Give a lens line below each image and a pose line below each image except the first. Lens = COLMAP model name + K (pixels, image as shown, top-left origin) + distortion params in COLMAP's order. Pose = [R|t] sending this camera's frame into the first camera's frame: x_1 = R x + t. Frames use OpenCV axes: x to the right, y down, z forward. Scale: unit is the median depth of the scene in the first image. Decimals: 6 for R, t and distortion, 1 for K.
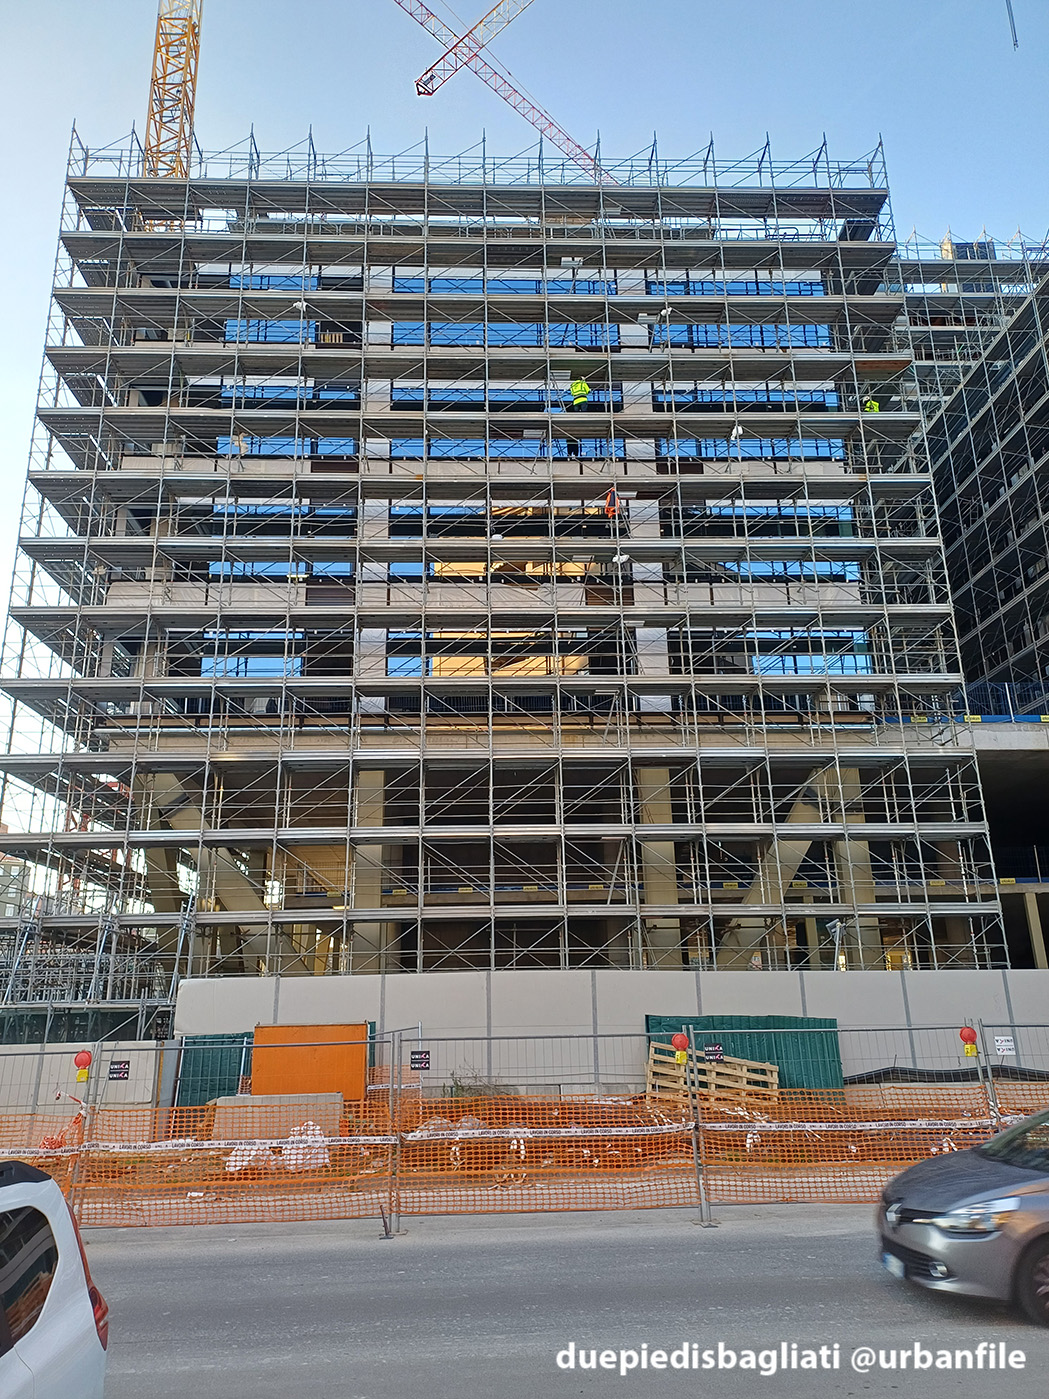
lens RADIAL K [[1041.3, 0, 509.2], [0, 1041.3, 686.1], [0, 0, 1]] dist [0.071910, -0.069582]
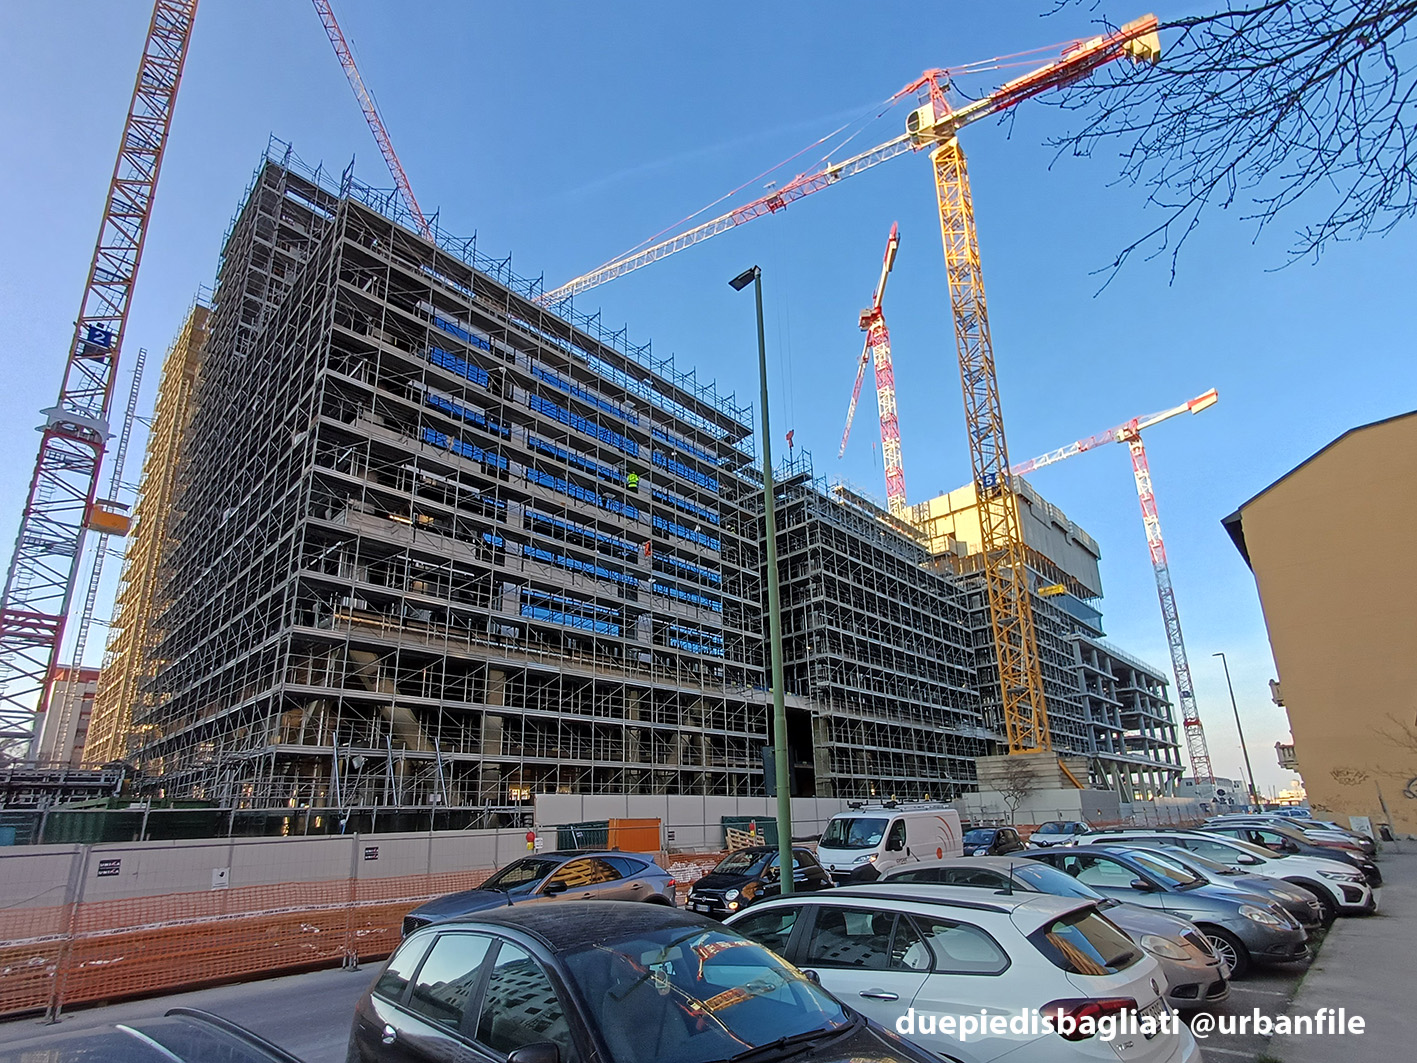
lens RADIAL K [[698.8, 0, 709.7], [0, 698.8, 631.6], [0, 0, 1]] dist [0.005054, 0.001130]
pose [[0.716766, 0.181732, 0.673216, -0.612348], [-0.204918, 0.977709, -0.045755, 0.004226], [-0.666525, -0.105158, 0.738029, -0.015225]]
